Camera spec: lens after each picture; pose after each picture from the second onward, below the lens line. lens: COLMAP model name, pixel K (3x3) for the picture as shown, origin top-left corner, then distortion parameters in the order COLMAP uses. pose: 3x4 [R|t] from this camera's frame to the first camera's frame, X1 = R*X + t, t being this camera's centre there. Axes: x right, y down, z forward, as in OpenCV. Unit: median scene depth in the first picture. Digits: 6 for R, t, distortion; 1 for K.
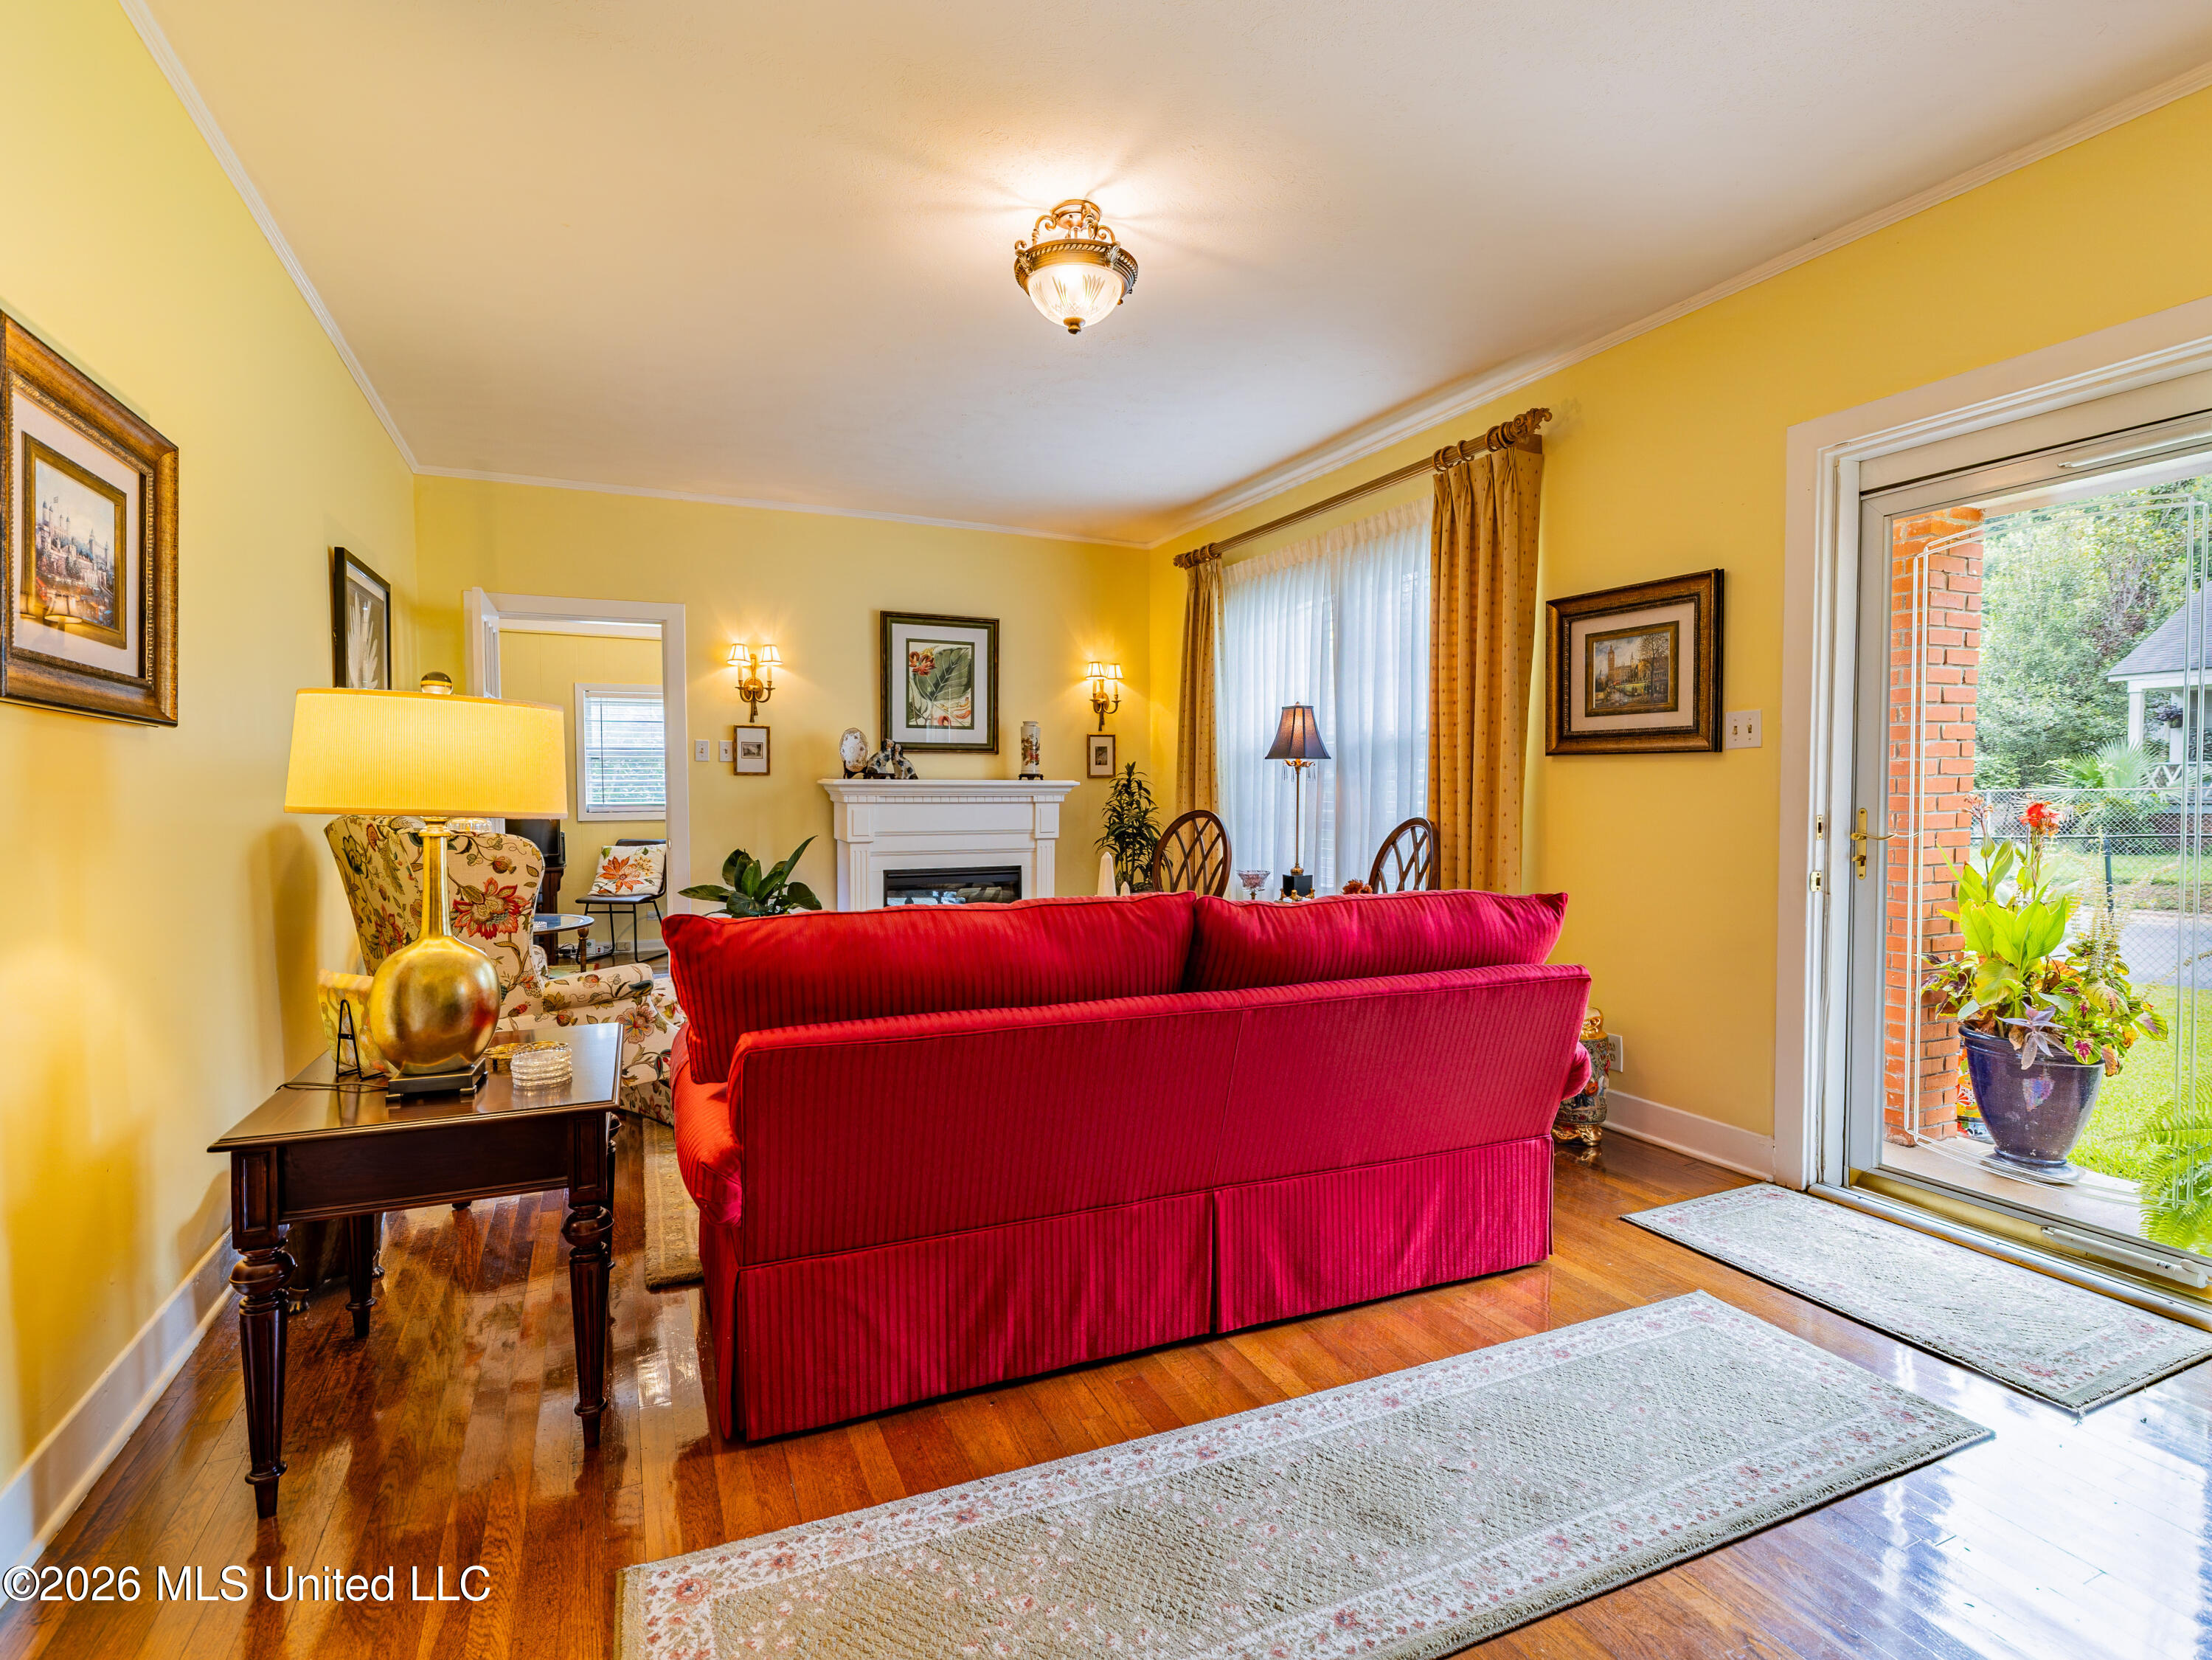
lens RADIAL K [[1044.4, 0, 1113.3], [0, 1044.4, 823.3], [0, 0, 1]] dist [0.000811, 0.000957]
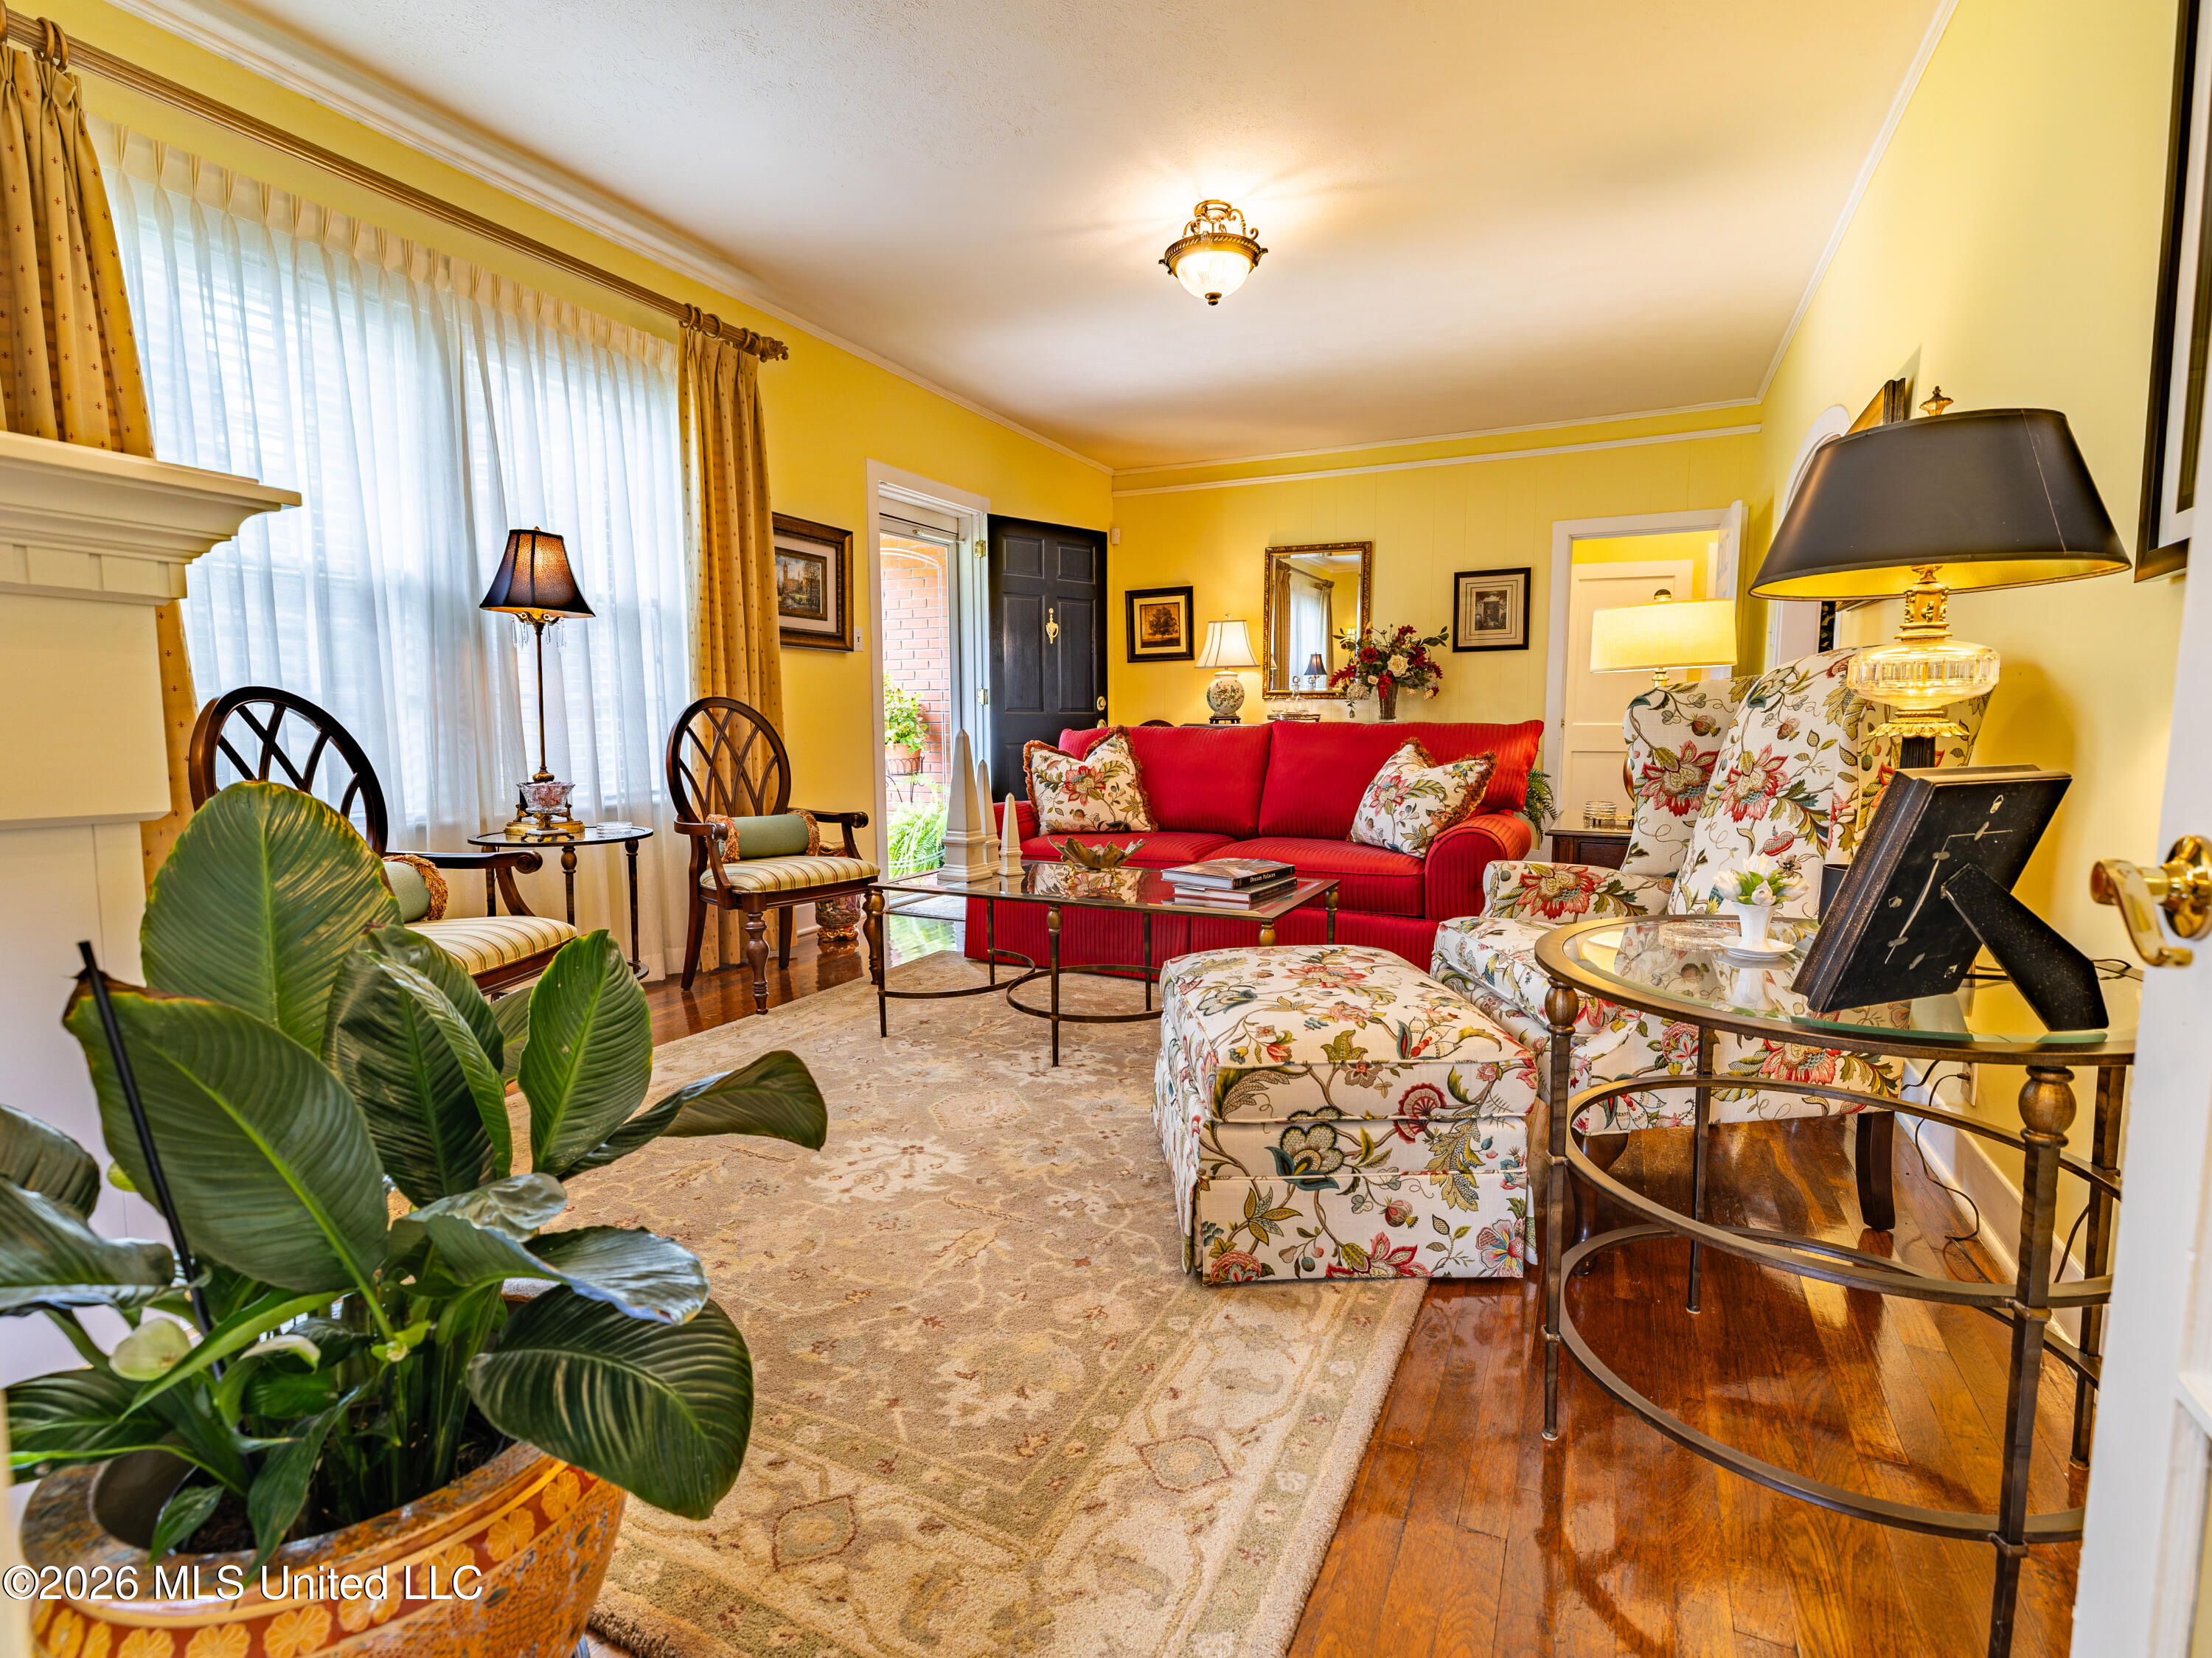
lens RADIAL K [[1044.2, 0, 1113.3], [0, 1044.2, 822.3], [0, 0, 1]] dist [0.000811, 0.000957]
pose [[-0.624747, -0.074141, 0.777299, -0.907938], [0.032939, 0.992093, 0.121103, 0.006347], [-0.780132, 0.101262, -0.617365, 1.739923]]
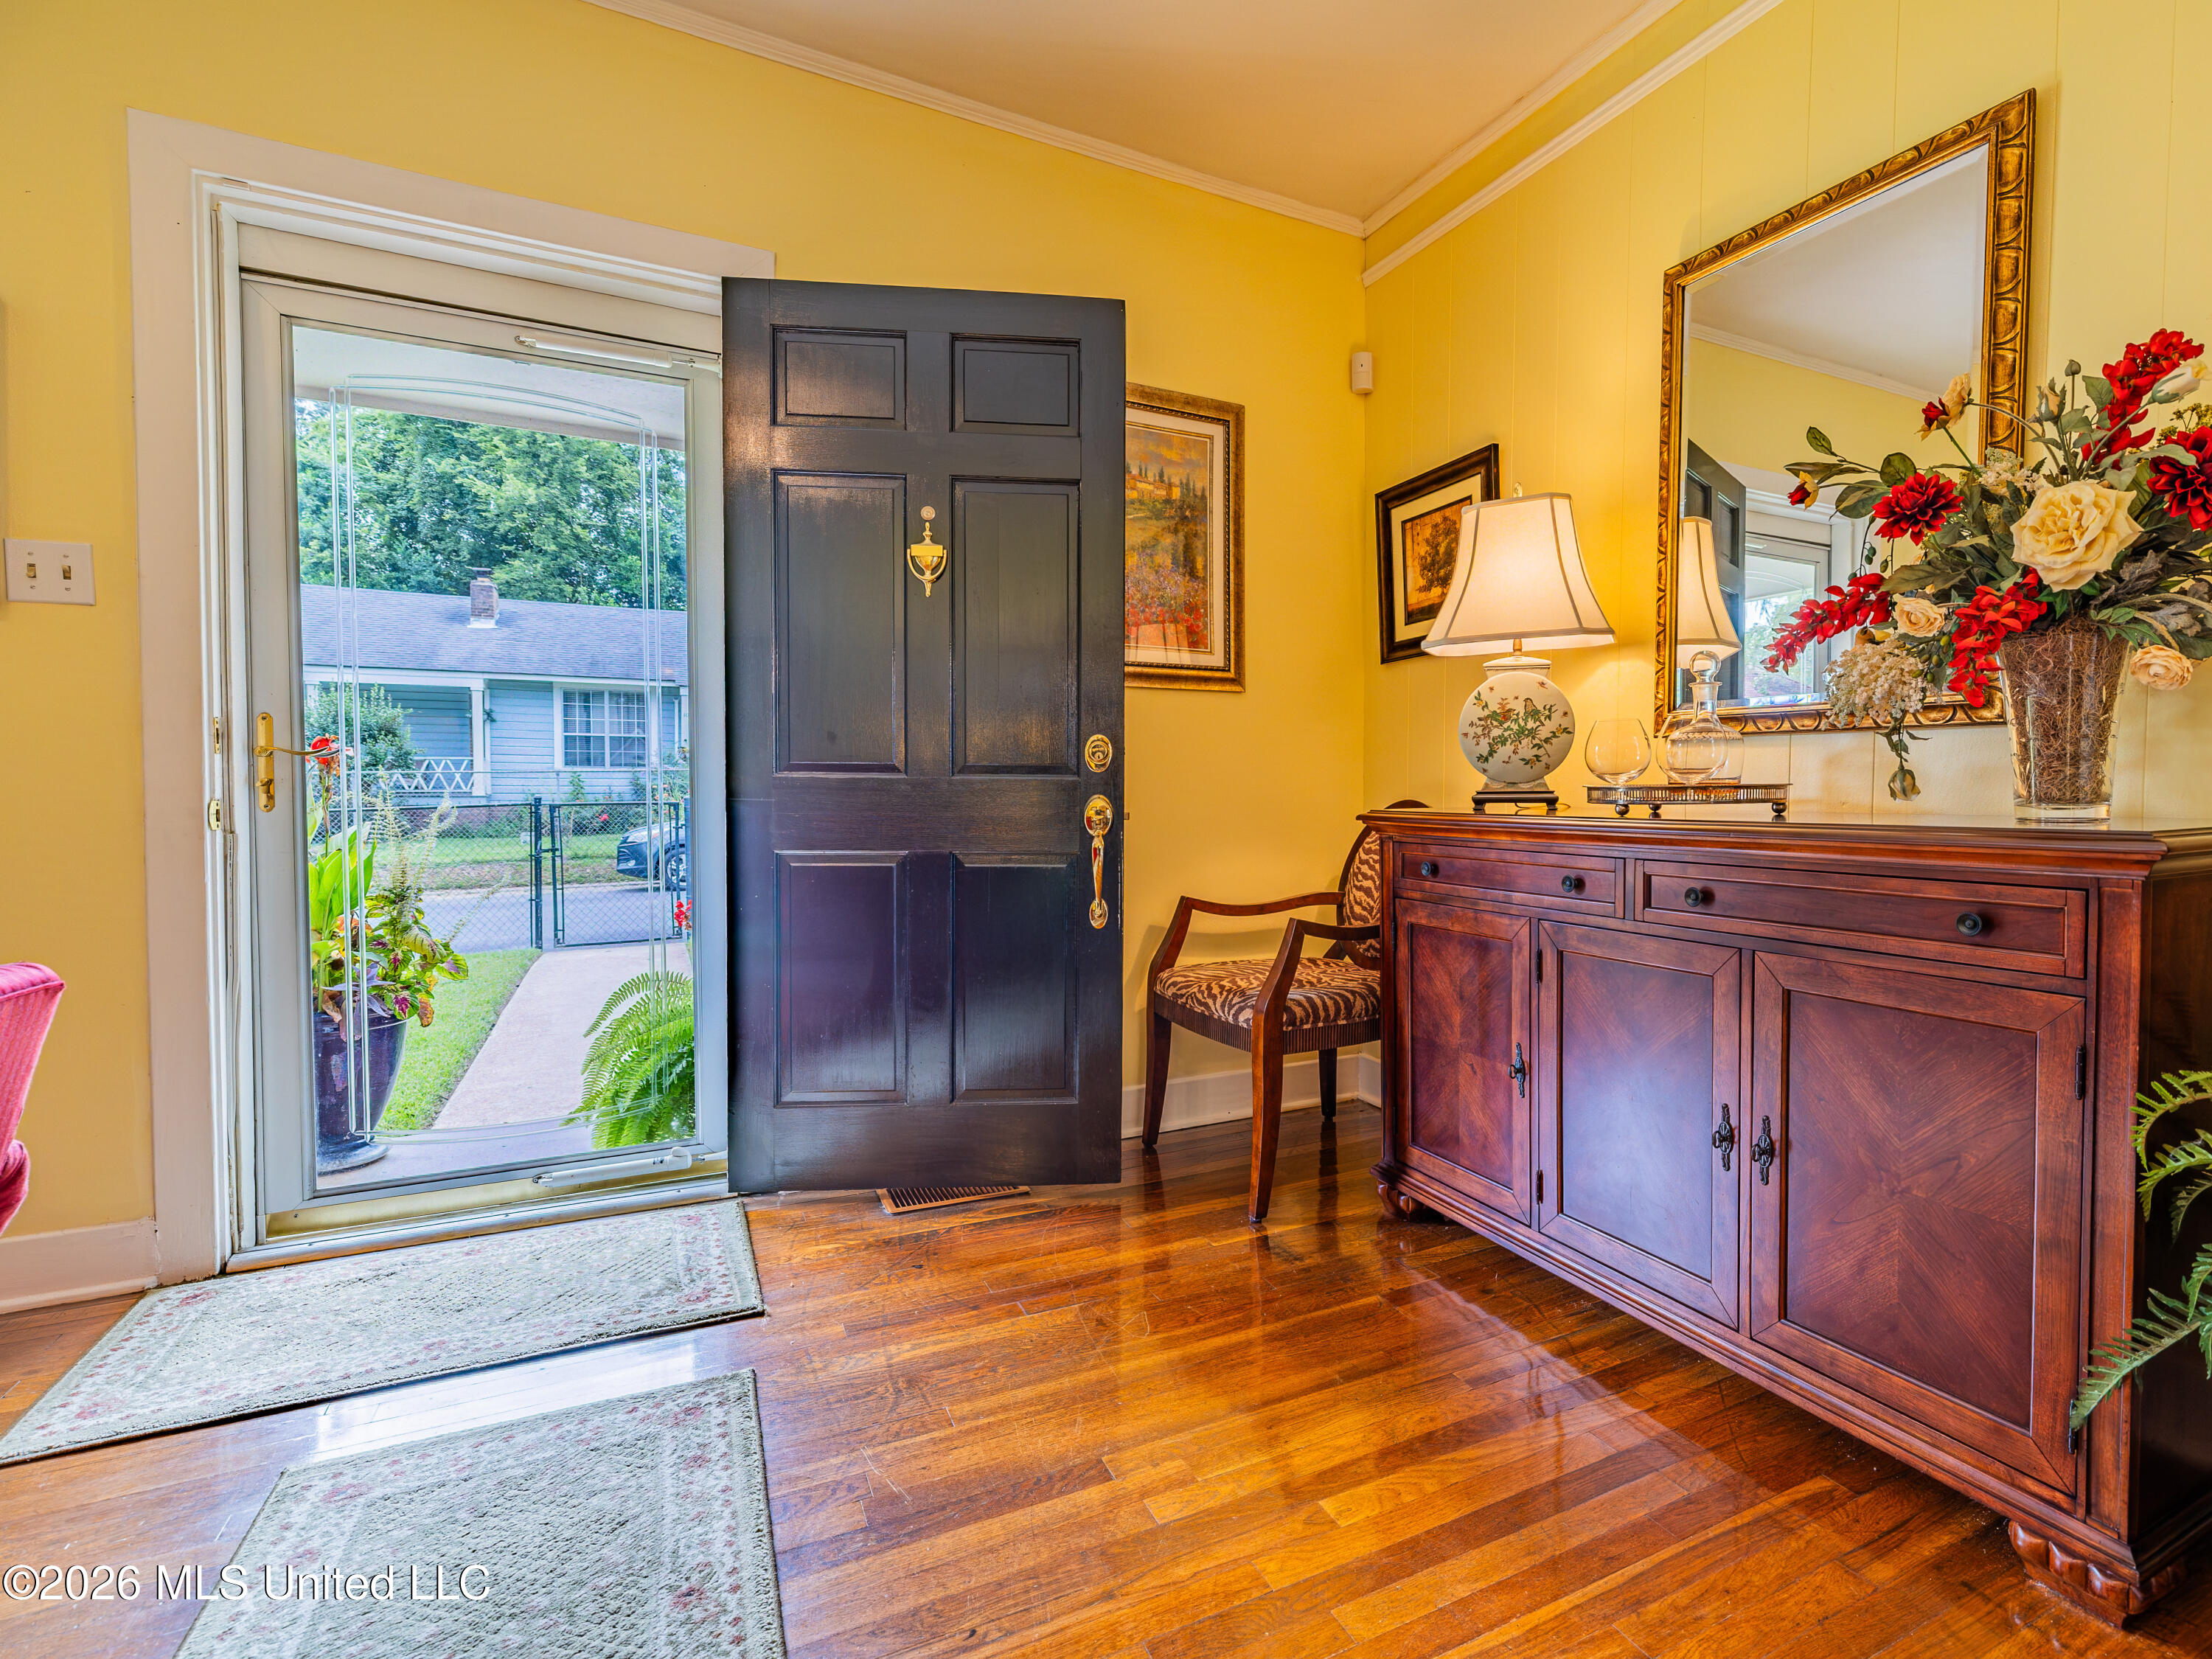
lens RADIAL K [[1073.4, 0, 1215.2], [0, 1073.4, 827.0], [0, 0, 1]] dist [-0.001553, -0.000149]
pose [[-0.045217, -0.029980, 0.998527, -0.050940], [0.025509, 0.999189, 0.031155, 0.056815], [-0.998651, 0.026880, -0.044416, 0.374627]]
